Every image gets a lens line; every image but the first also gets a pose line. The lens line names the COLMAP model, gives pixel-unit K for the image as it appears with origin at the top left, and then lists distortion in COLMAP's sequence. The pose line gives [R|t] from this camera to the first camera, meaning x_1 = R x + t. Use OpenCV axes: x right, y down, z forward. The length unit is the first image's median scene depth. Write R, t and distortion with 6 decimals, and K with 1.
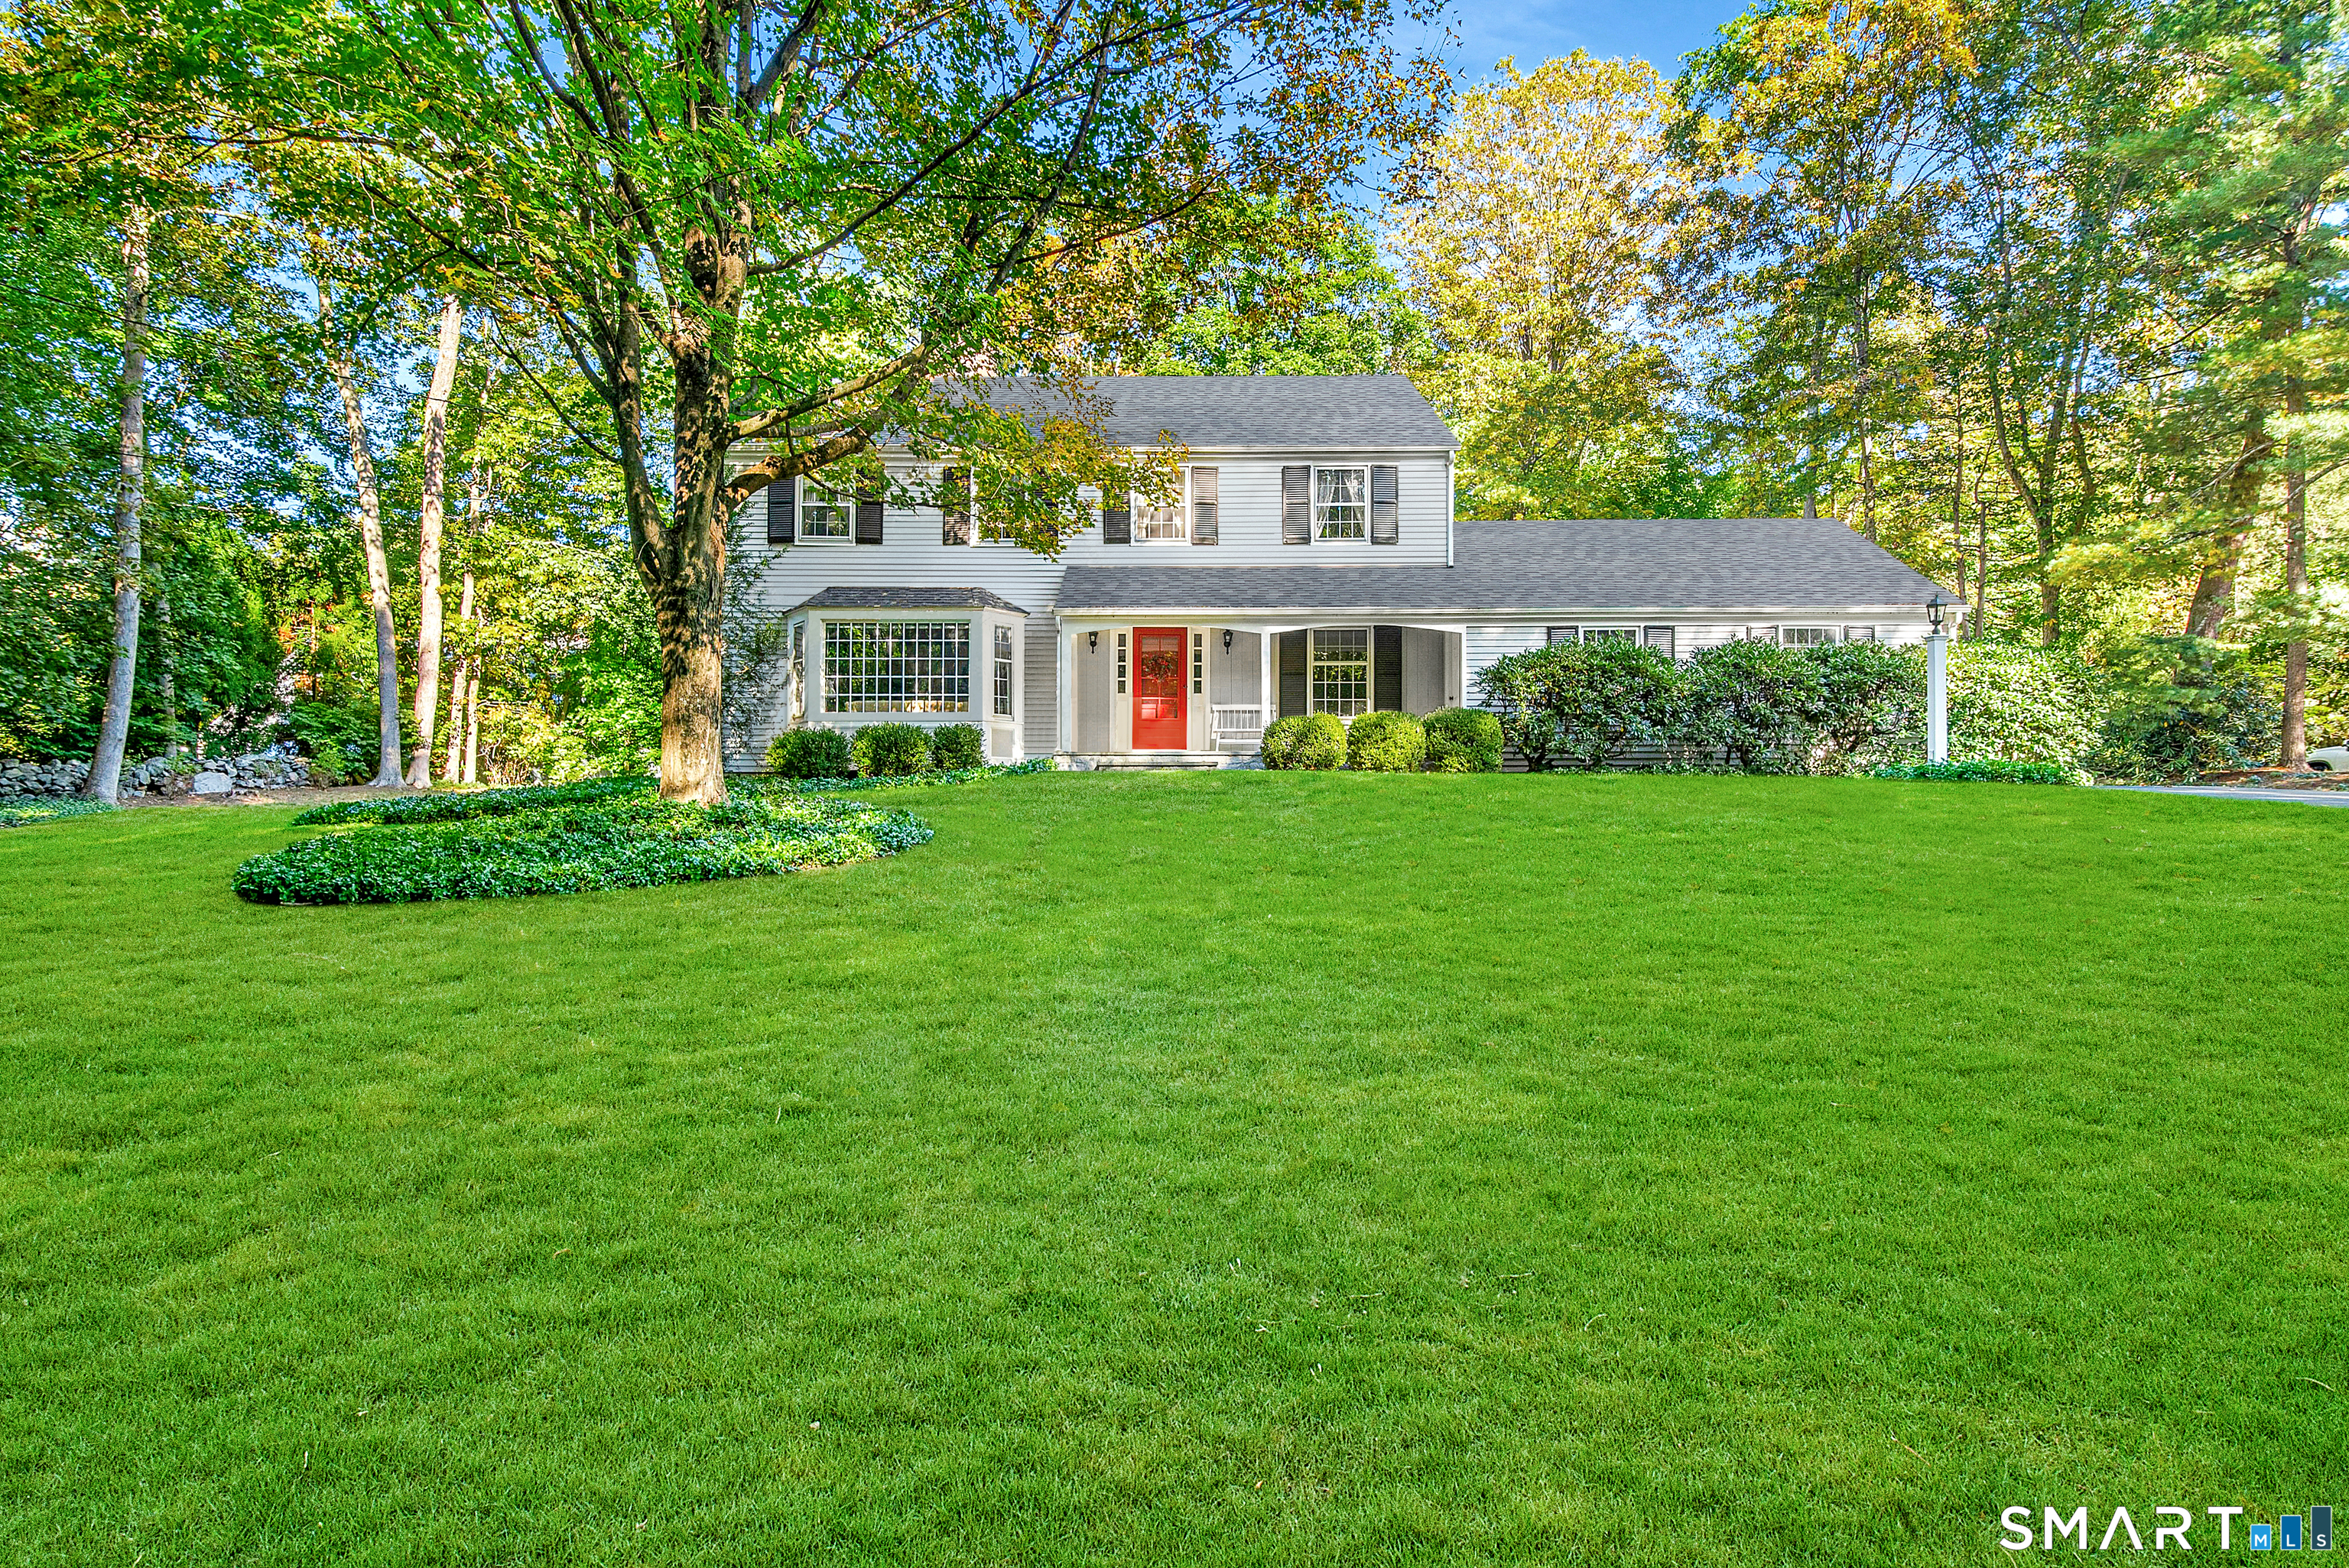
lens RADIAL K [[1100.0, 0, 1181.7], [0, 1100.0, 767.0], [0, 0, 1]] dist [-0.003285, -0.000755]
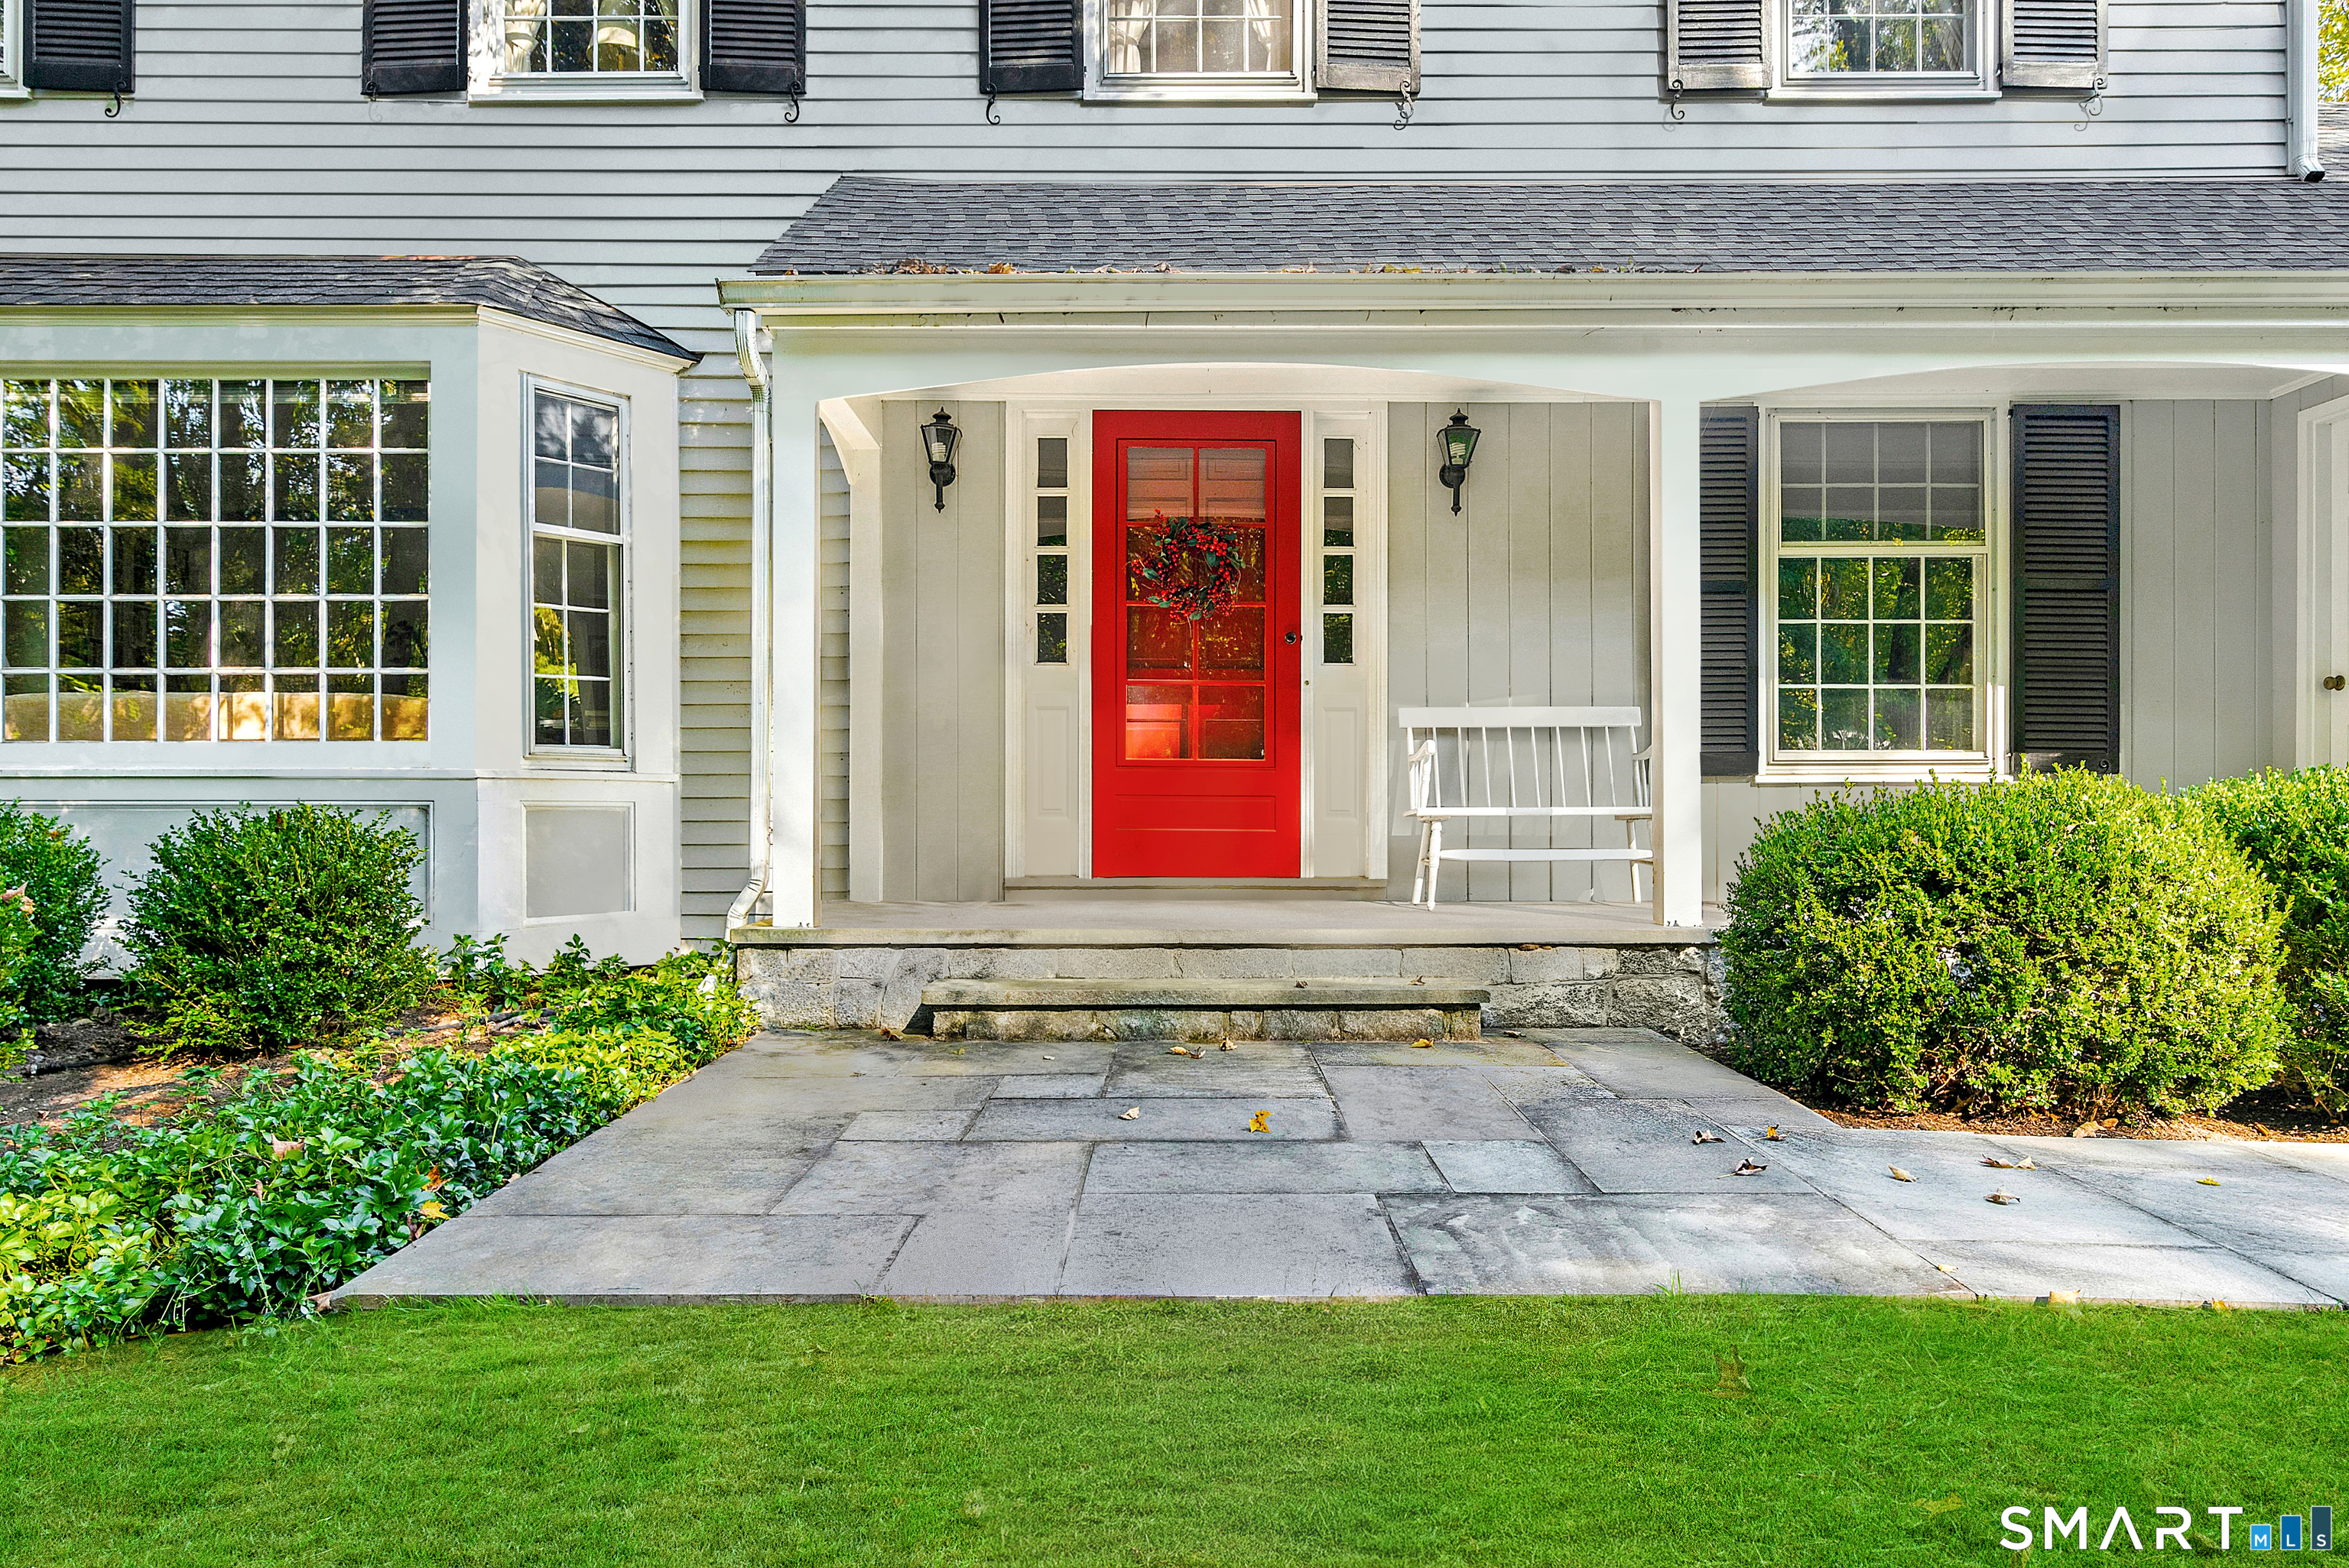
lens RADIAL K [[1100.0, 0, 1165.3], [0, 1100.0, 782.9], [0, 0, 1]] dist [-0.003285, -0.000755]
pose [[0.999982, -0.002283, 0.005595, -0.028983], [0.002126, 0.999610, 0.027835, -0.045780], [-0.005656, -0.027822, 0.999597, 0.736523]]
